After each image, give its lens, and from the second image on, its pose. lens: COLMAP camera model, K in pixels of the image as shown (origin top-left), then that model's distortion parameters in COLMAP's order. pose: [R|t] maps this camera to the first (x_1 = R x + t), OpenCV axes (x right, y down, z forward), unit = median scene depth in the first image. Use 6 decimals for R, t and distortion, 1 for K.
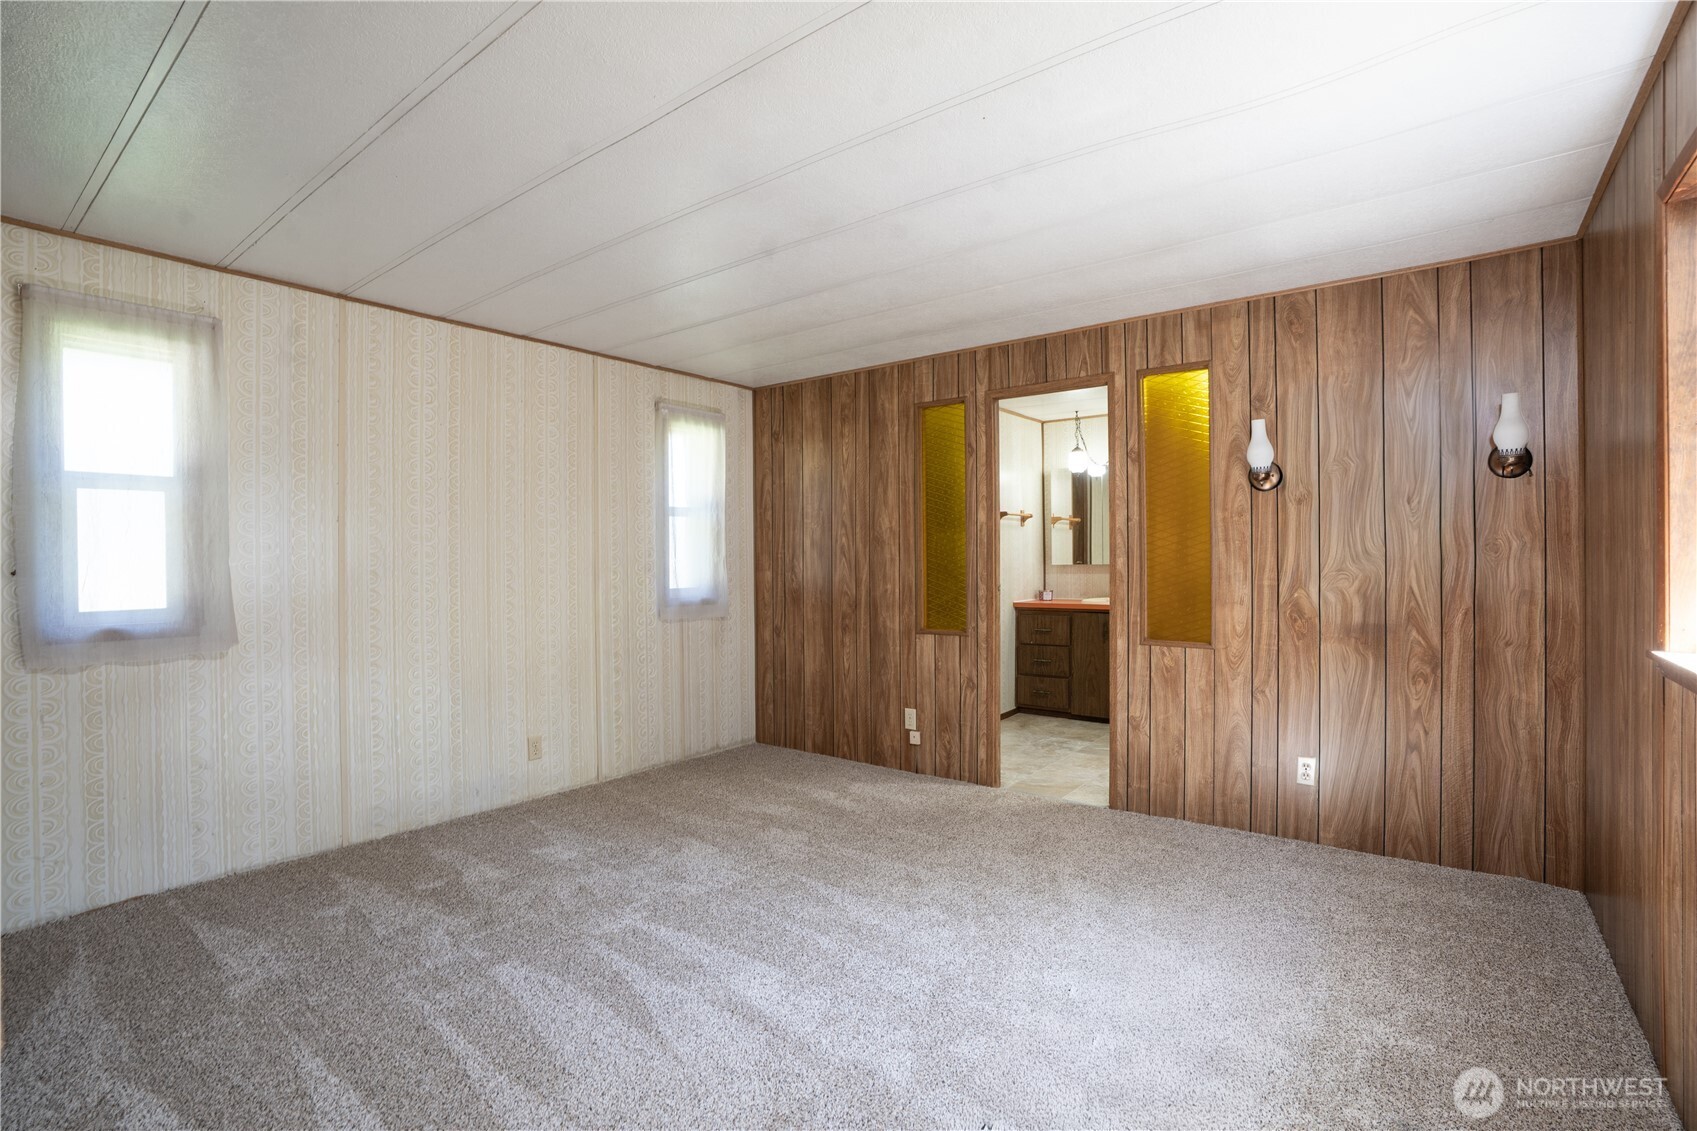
lens RADIAL K [[785.9, 0, 853.5], [0, 785.9, 561.2], [0, 0, 1]] dist [-0.074652, 0.030715]
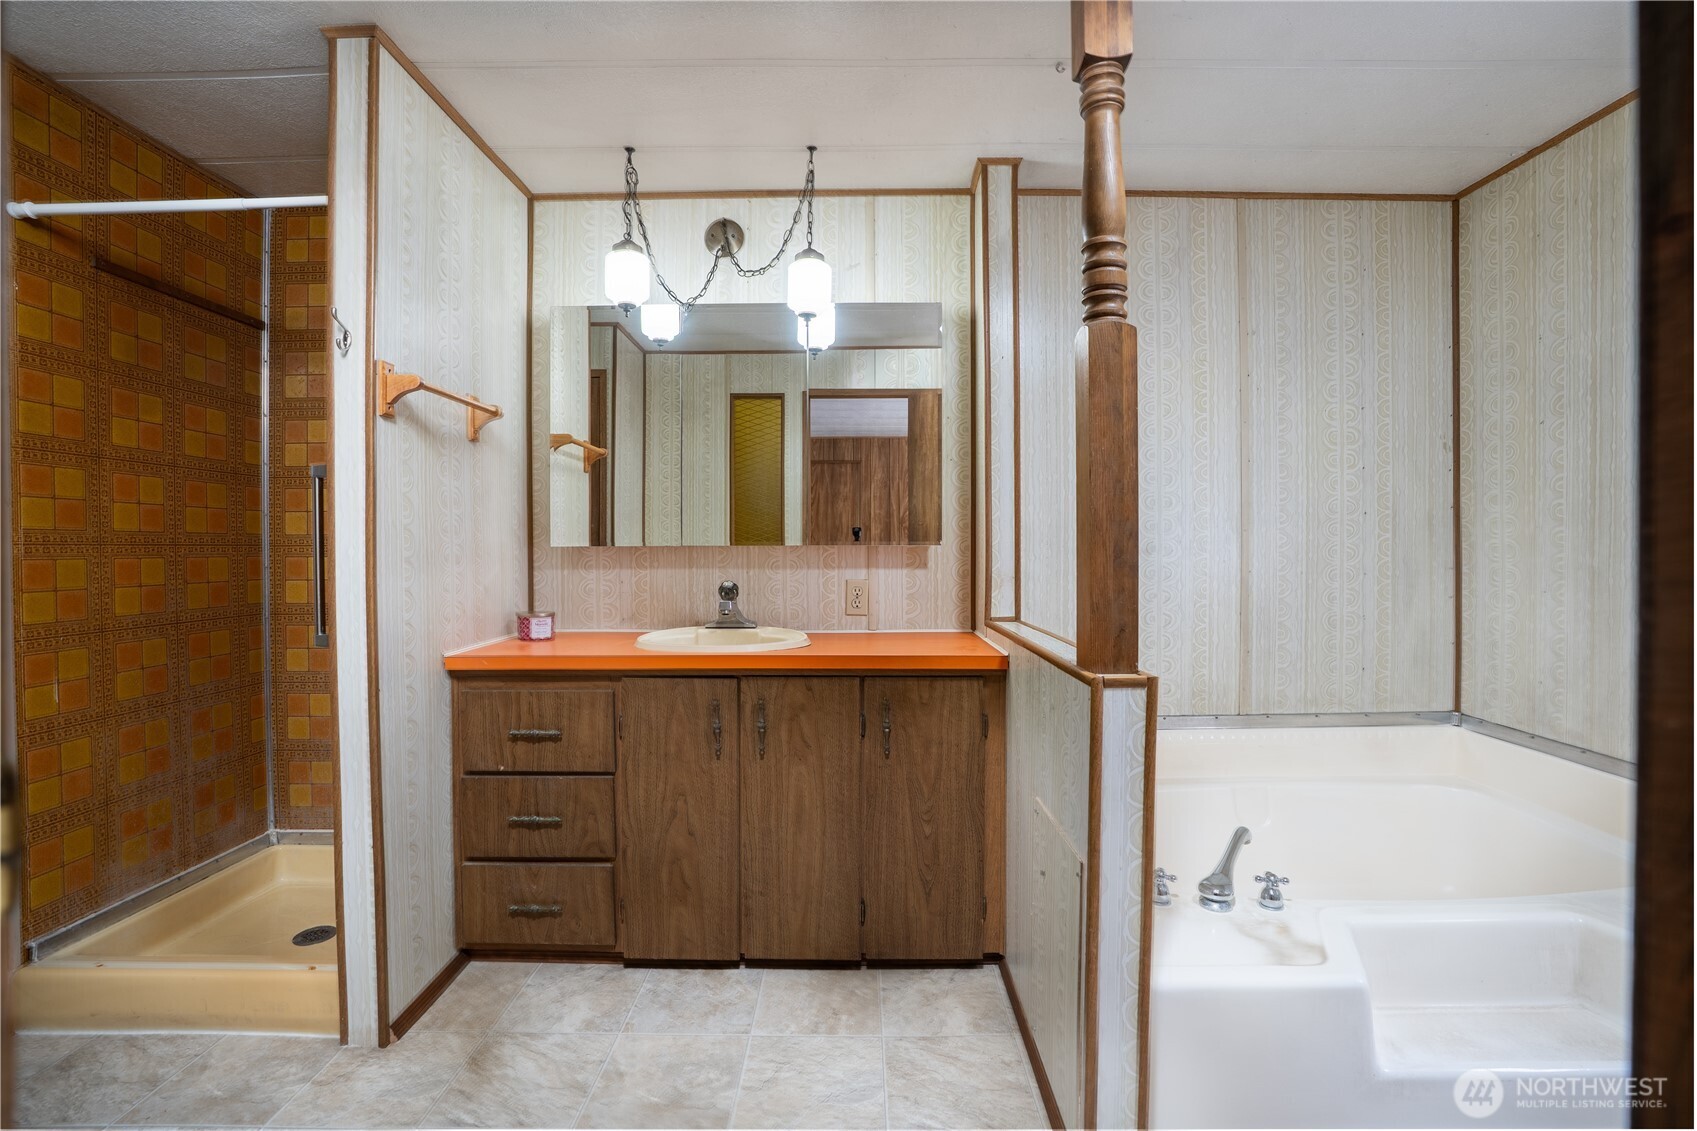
lens RADIAL K [[785.9, 0, 853.5], [0, 785.9, 561.2], [0, 0, 1]] dist [-0.074652, 0.030715]
pose [[0.790048, -0.008482, 0.612987, 0.138168], [-0.005074, 0.999780, 0.020374, 0.002938], [-0.613024, -0.019206, 0.789831, 0.618243]]
